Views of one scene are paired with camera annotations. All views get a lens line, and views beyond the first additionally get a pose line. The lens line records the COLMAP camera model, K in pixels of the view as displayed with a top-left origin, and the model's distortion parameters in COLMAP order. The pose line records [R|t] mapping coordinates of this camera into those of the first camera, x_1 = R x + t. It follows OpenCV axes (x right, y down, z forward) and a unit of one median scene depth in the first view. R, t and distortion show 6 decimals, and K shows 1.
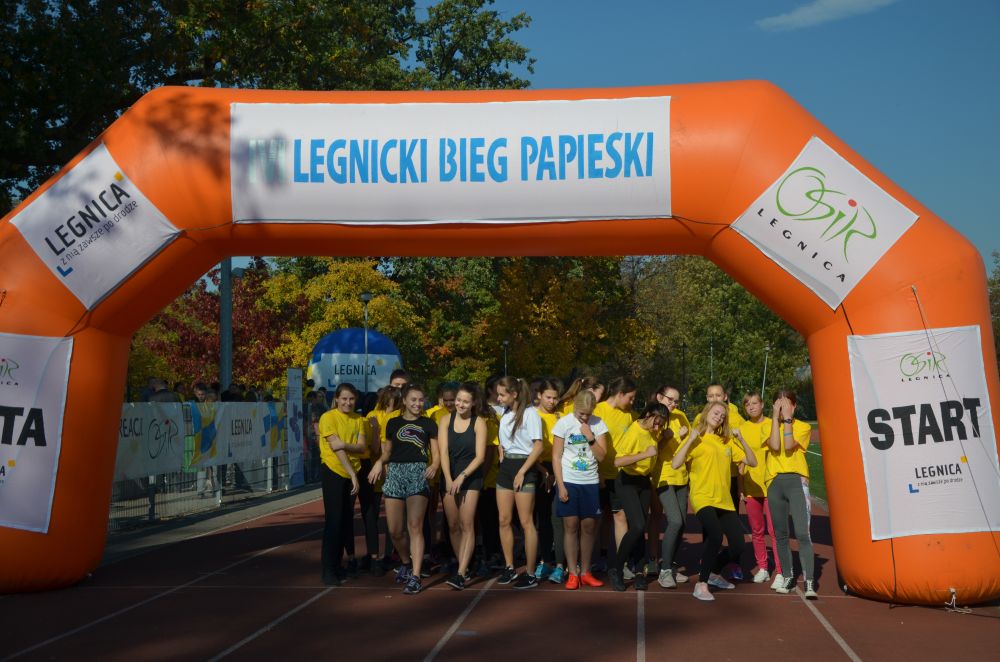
lens RADIAL K [[1347.9, 0, 500.0], [0, 1347.9, 331.0], [0, 0, 1]] dist [0.010213, 0.006875]
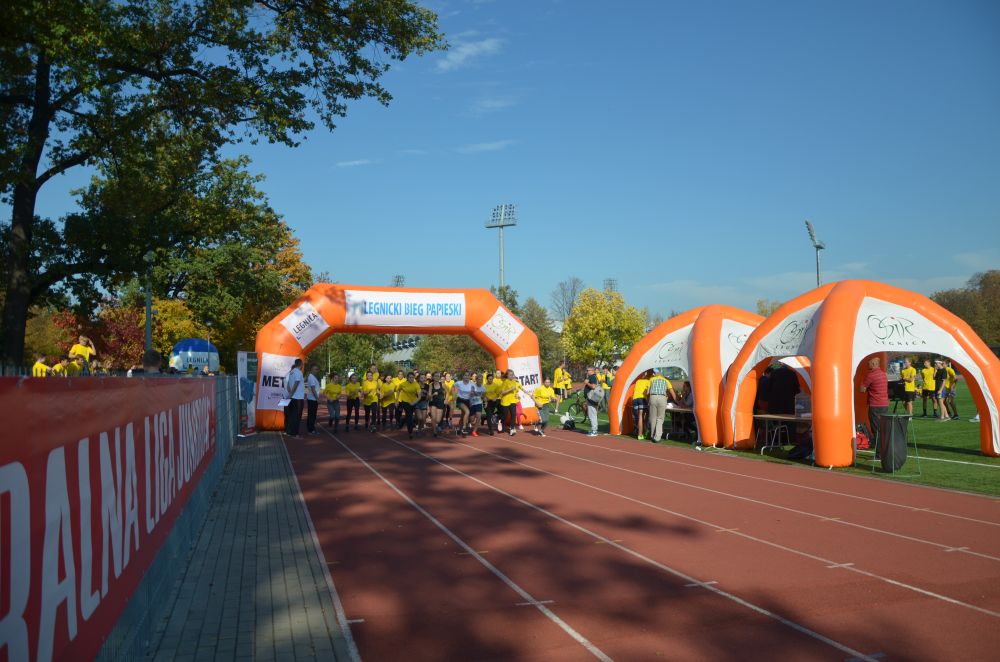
lens RADIAL K [[777.6, 0, 525.1], [0, 777.6, 330.2], [0, 0, 1]] dist [-0.153055, 0.120585]
pose [[0.908804, 0.017658, 0.416848, -0.624021], [-0.016187, 0.999844, -0.007063, -0.060547], [-0.416908, -0.000329, 0.908949, -1.043251]]
